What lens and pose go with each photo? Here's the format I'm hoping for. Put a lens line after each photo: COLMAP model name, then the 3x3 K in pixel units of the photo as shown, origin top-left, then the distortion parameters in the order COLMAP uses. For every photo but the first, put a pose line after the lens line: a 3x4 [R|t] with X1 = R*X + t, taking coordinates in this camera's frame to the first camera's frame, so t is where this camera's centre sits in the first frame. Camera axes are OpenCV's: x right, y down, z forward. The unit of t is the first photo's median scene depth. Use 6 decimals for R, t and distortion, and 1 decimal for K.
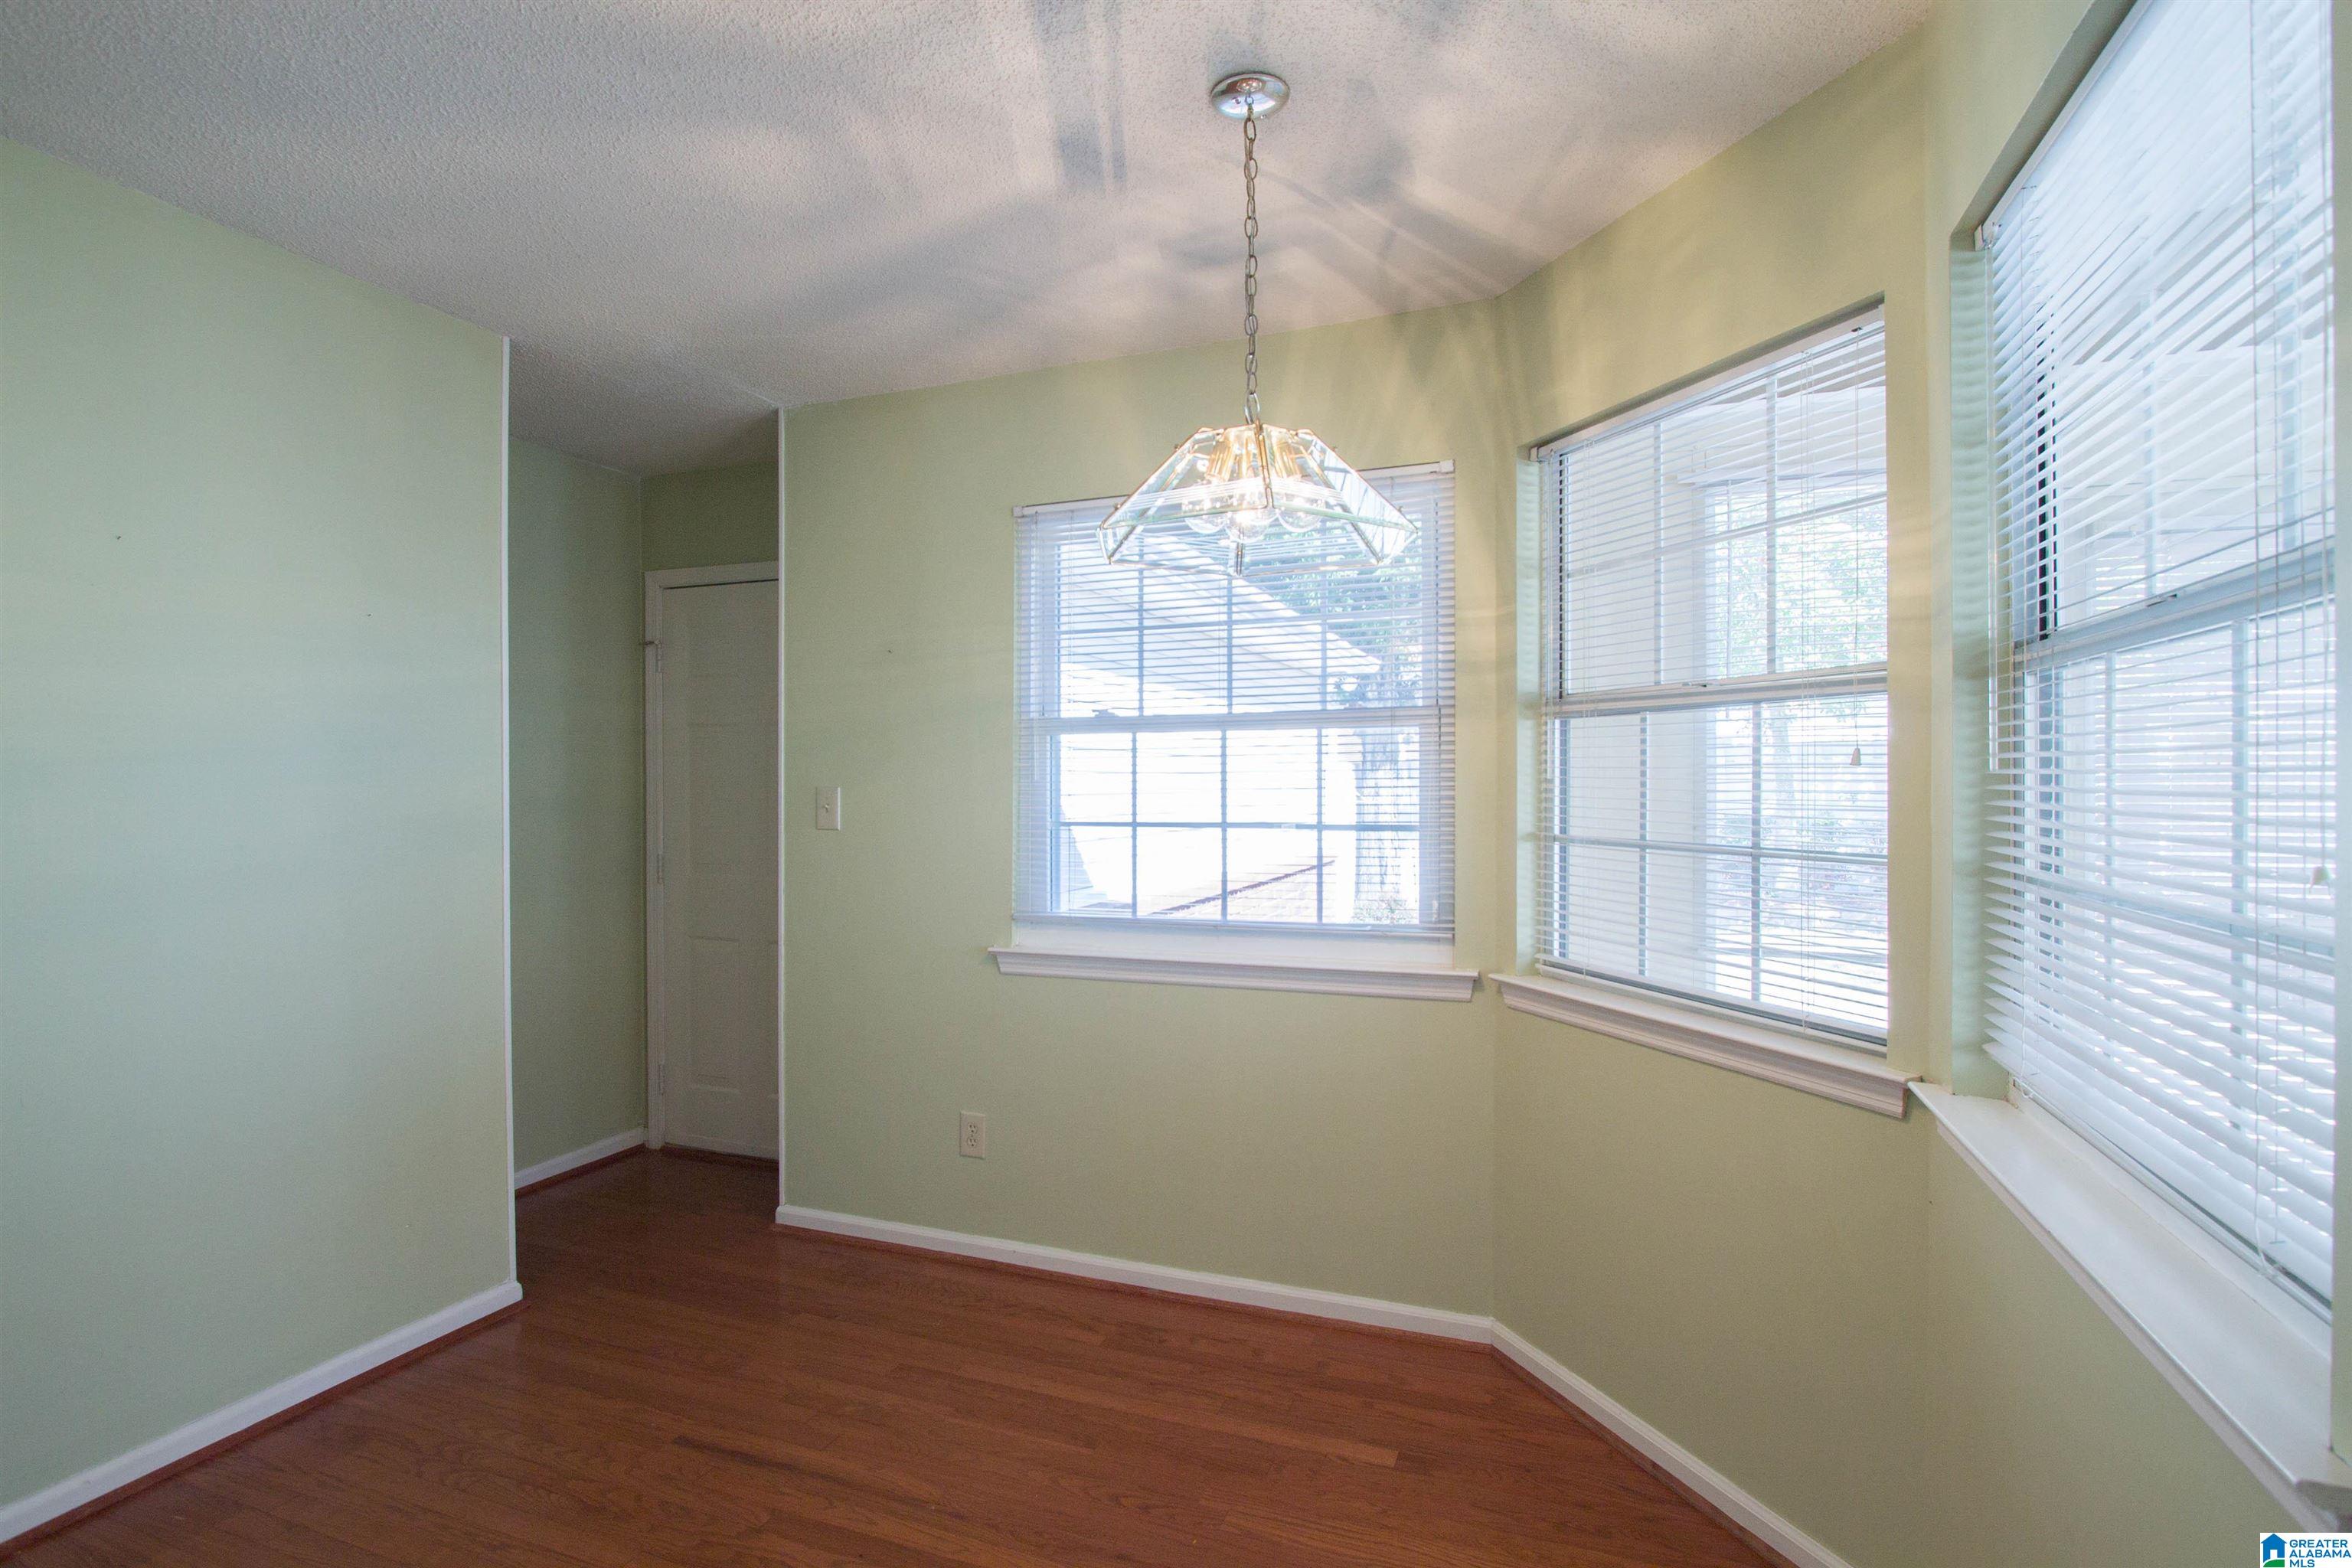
lens RADIAL K [[1127.9, 0, 1170.1], [0, 1127.9, 778.9], [0, 0, 1]] dist [-0.009783, -0.000734]
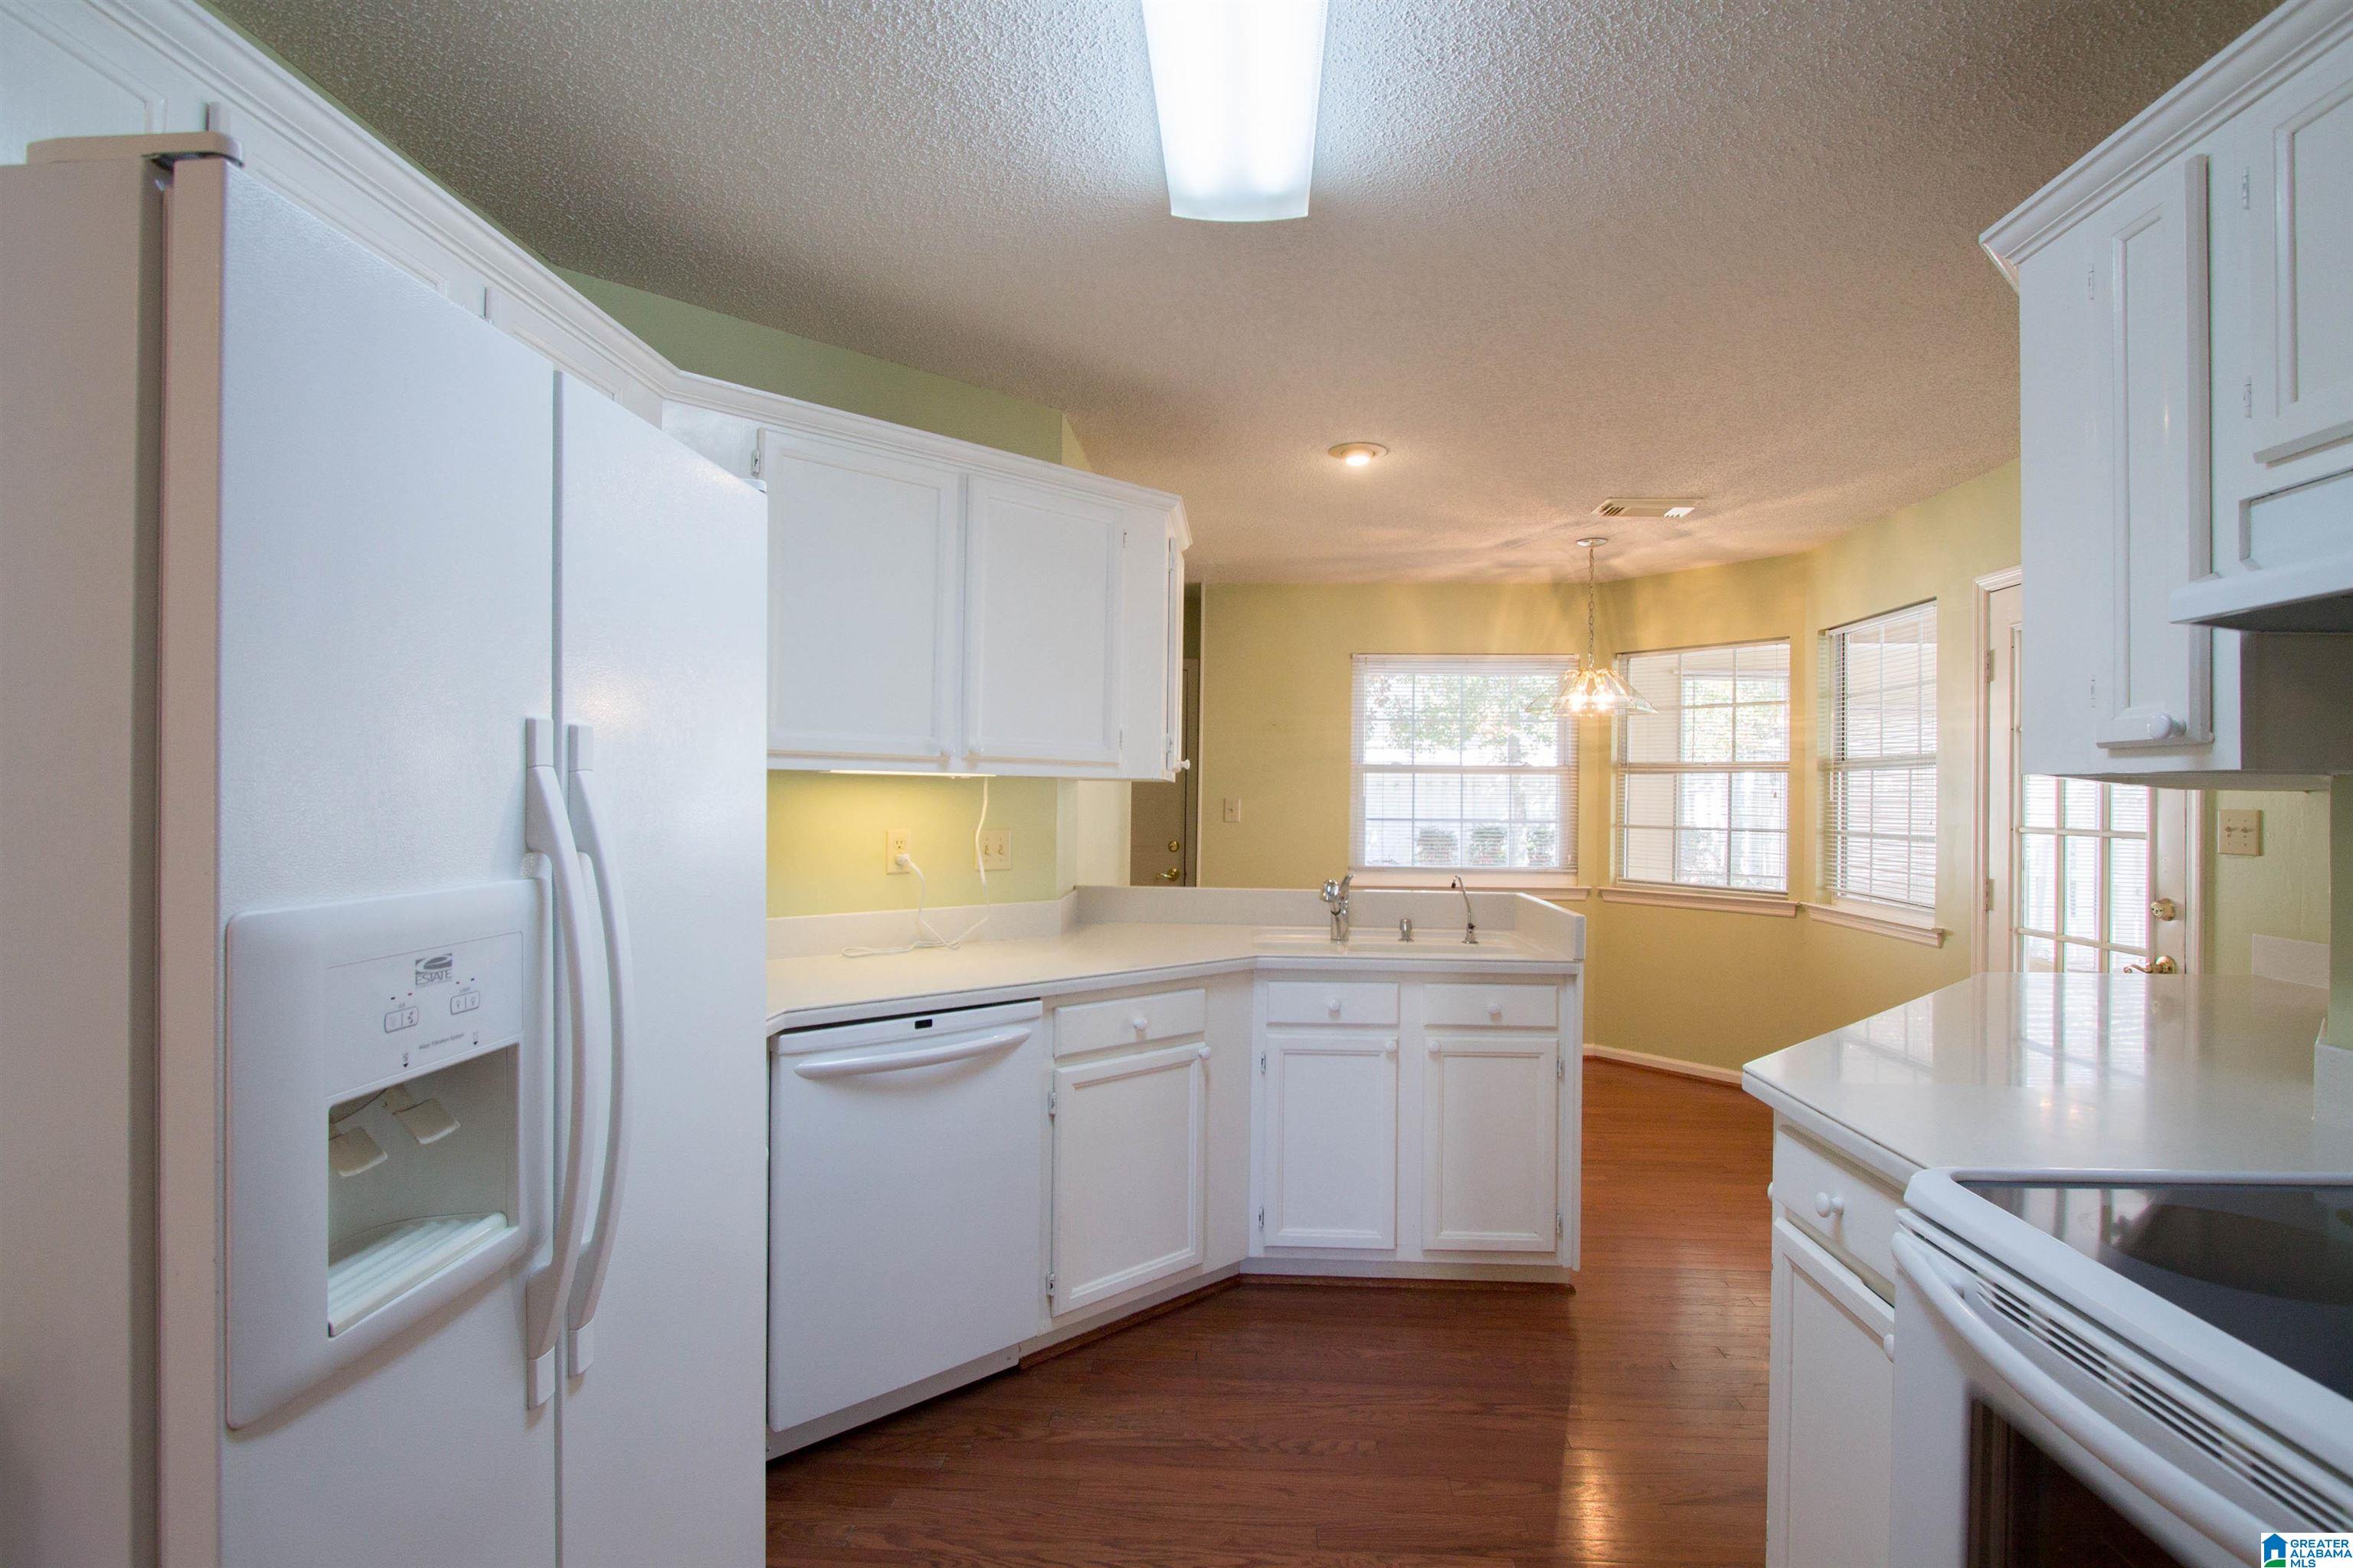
lens RADIAL K [[1128.5, 0, 1184.7], [0, 1128.5, 792.2], [0, 0, 1]] dist [-0.009783, -0.000734]
pose [[0.952123, 0.016934, 0.305245, -1.196444], [-0.016463, 0.999856, -0.004116, 0.007634], [-0.305270, -0.001106, 0.952265, -0.893098]]
